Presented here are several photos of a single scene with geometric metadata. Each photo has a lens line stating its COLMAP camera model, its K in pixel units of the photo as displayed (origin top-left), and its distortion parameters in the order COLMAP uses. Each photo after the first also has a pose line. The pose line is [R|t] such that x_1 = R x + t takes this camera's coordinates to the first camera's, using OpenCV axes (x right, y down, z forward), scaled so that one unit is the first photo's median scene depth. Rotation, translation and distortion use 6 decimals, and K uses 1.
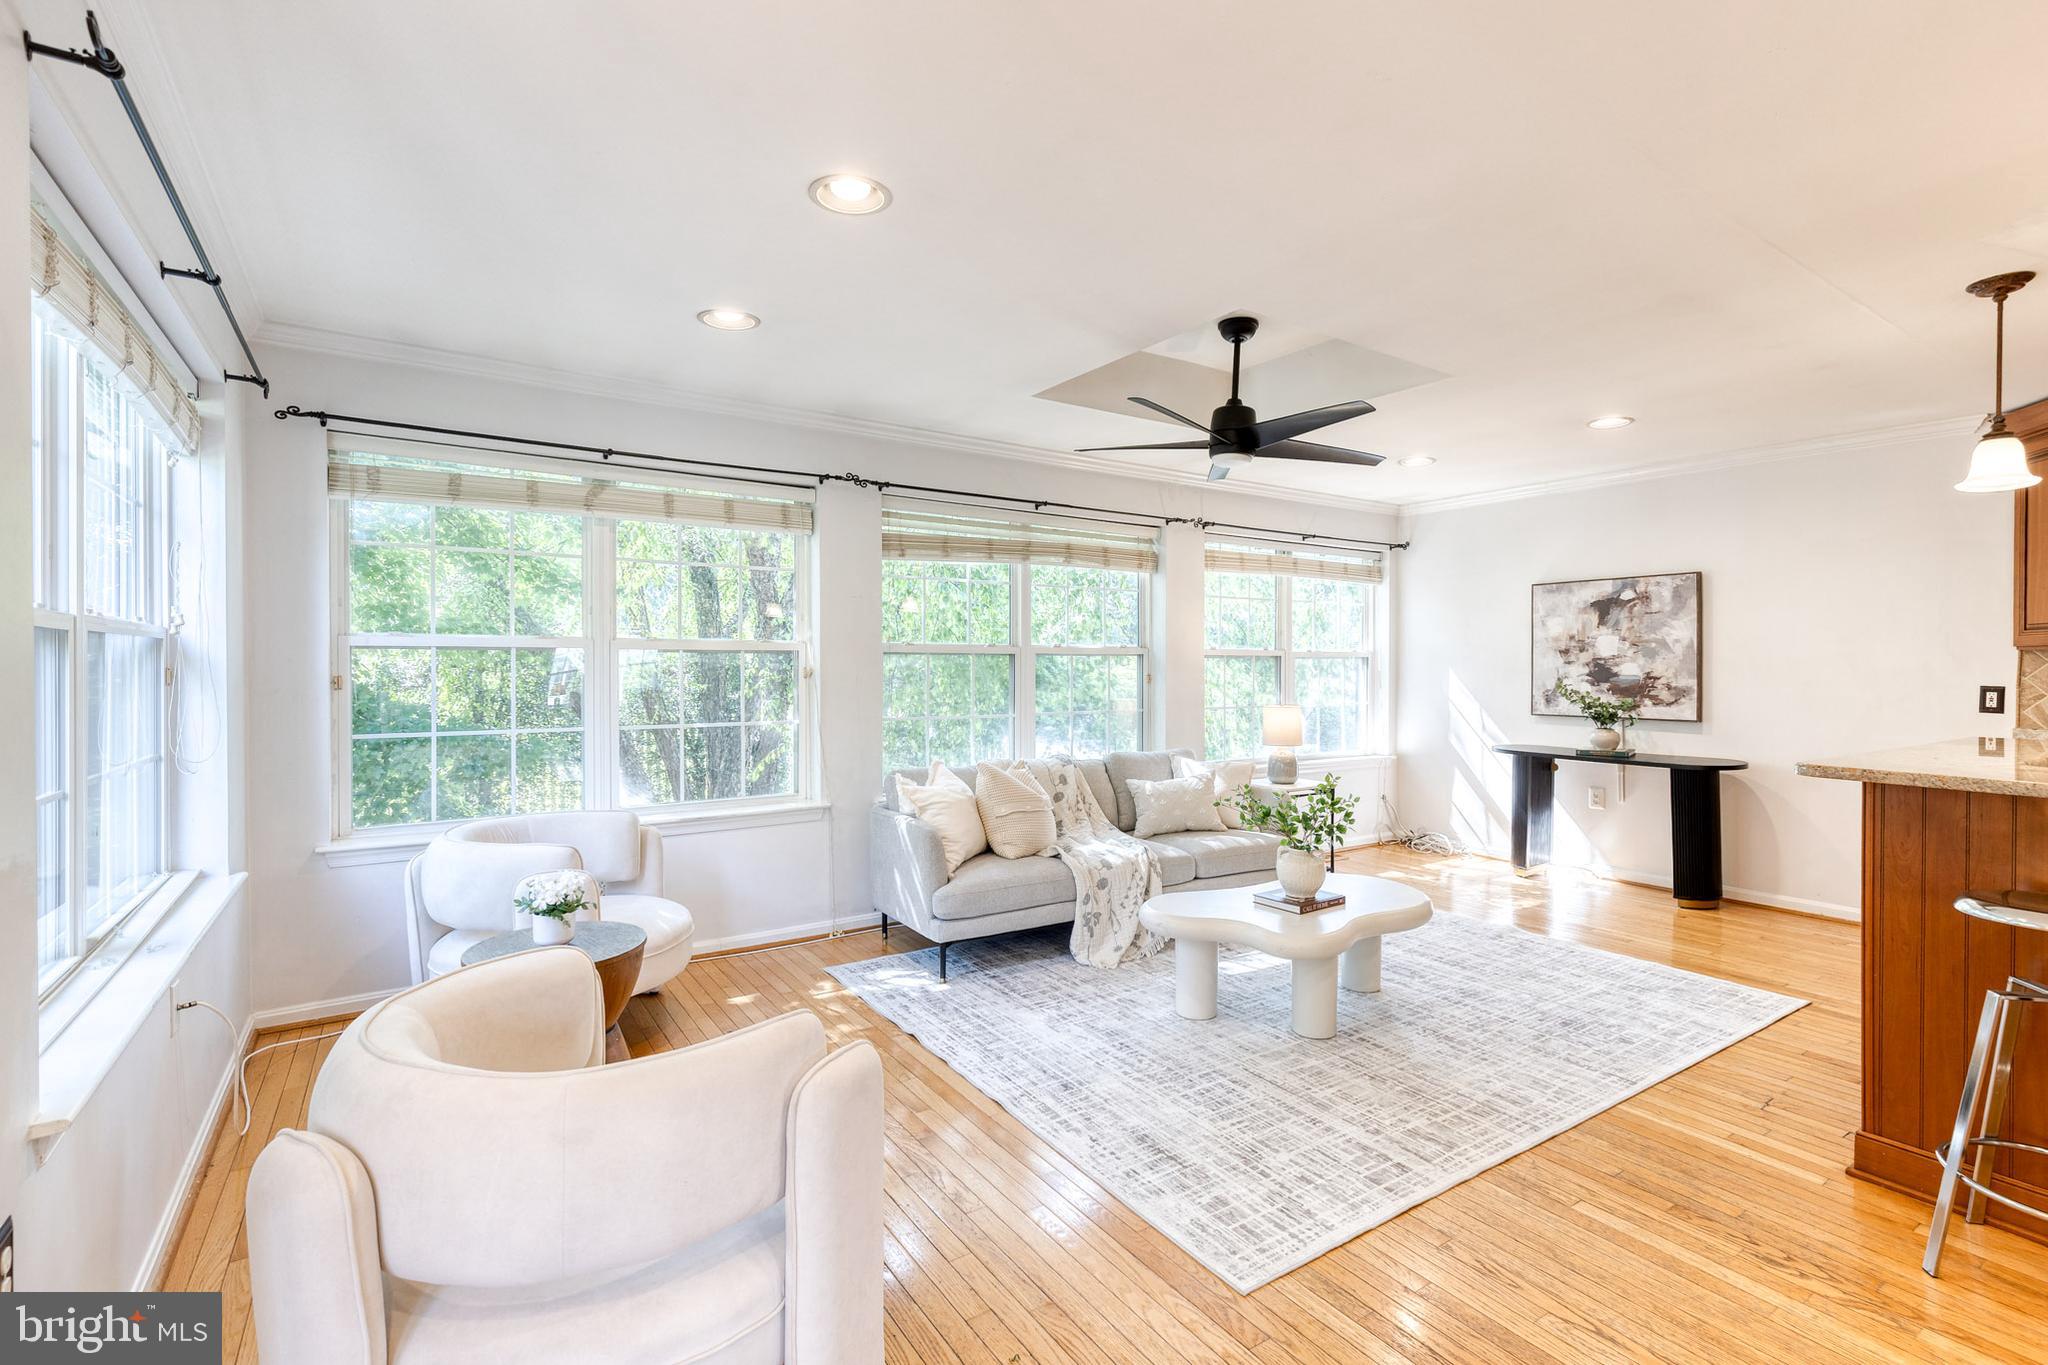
lens RADIAL K [[938.5, 0, 1043.7], [0, 938.5, 664.1], [0, 0, 1]] dist [0.009088, -0.001050]
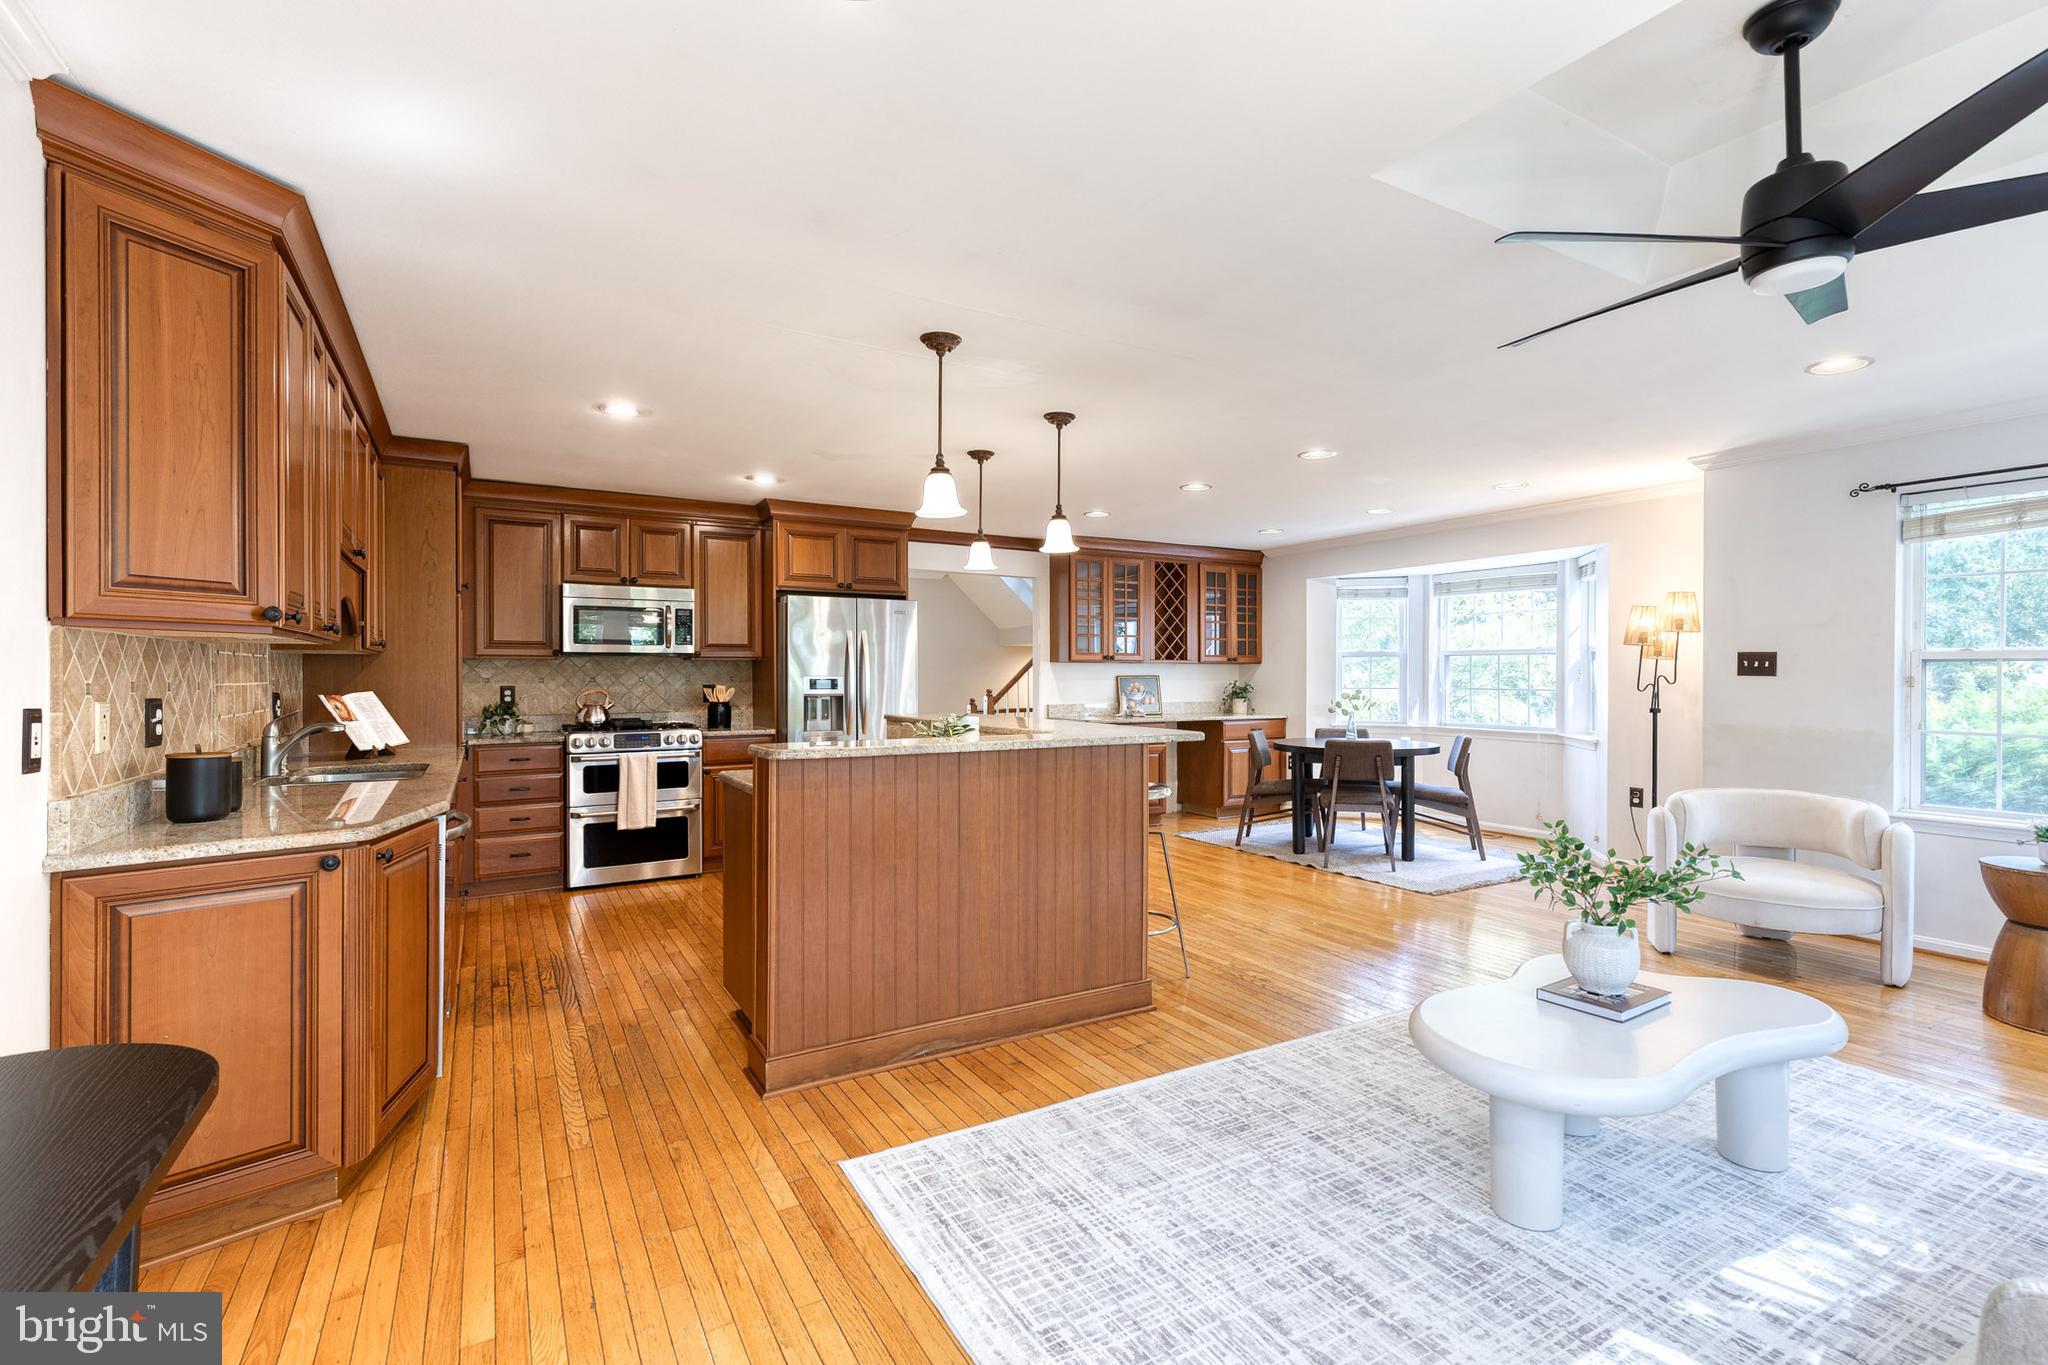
lens RADIAL K [[938.5, 0, 1053.1], [0, 938.5, 675.3], [0, 0, 1]] dist [0.009088, -0.001050]
pose [[-0.998748, -0.004705, 0.049800, 0.530326], [-0.004871, 0.999983, -0.003219, 0.008771], [-0.049784, -0.003458, -0.998754, 1.406494]]
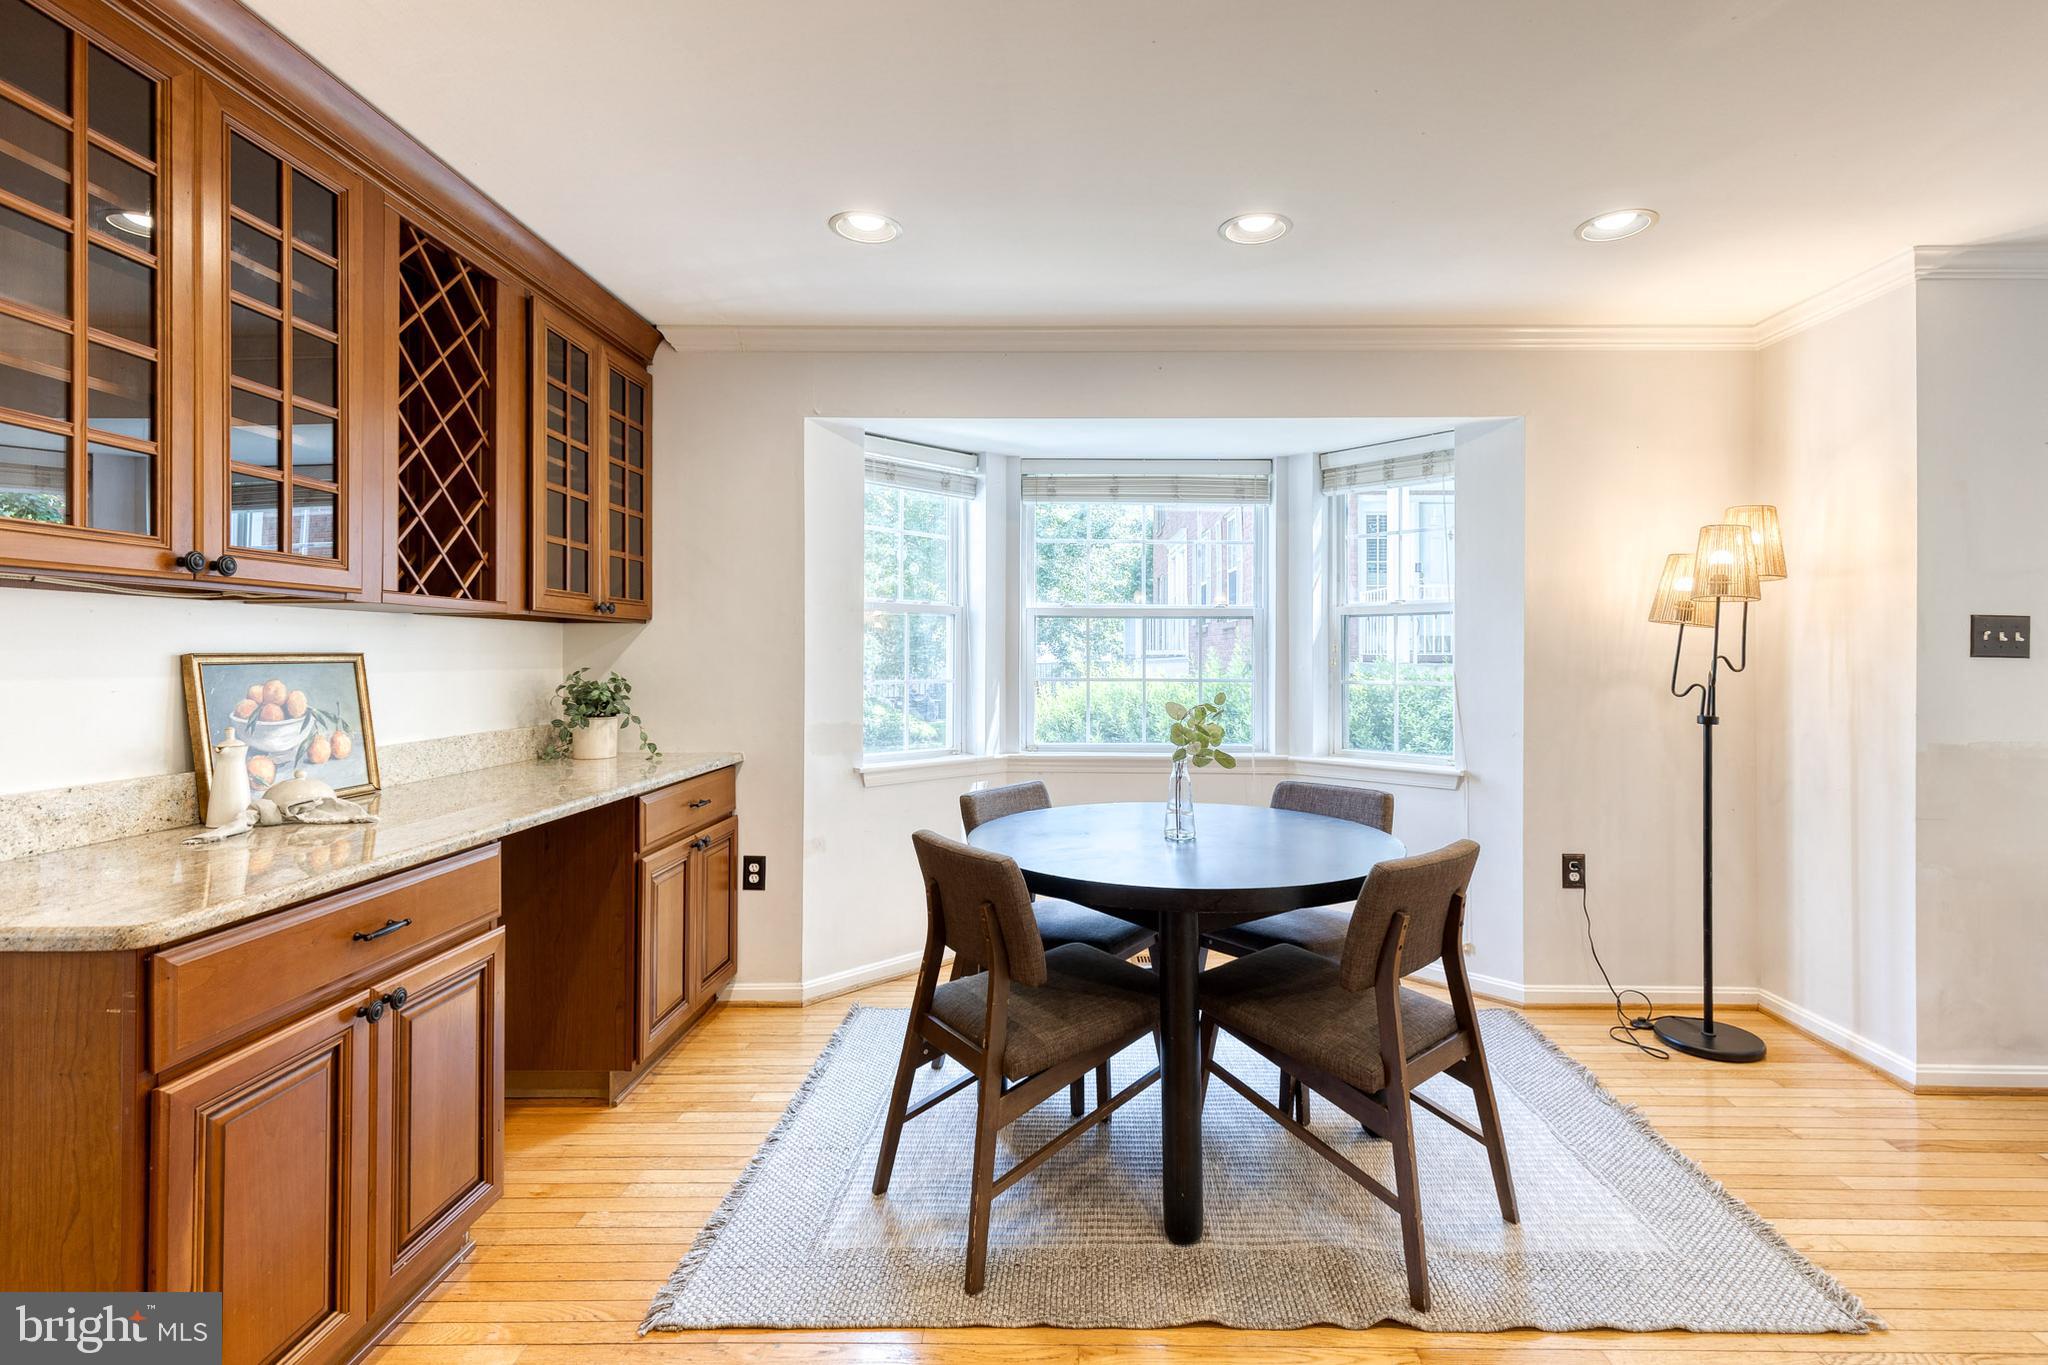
lens RADIAL K [[938.5, 0, 1059.4], [0, 938.5, 646.9], [0, 0, 1]] dist [0.009088, -0.001050]
pose [[-0.559544, -0.012262, -0.828710, 0.637275], [-0.002998, 0.999914, -0.012771, 0.004242], [0.828795, -0.004662, -0.559533, 0.047068]]
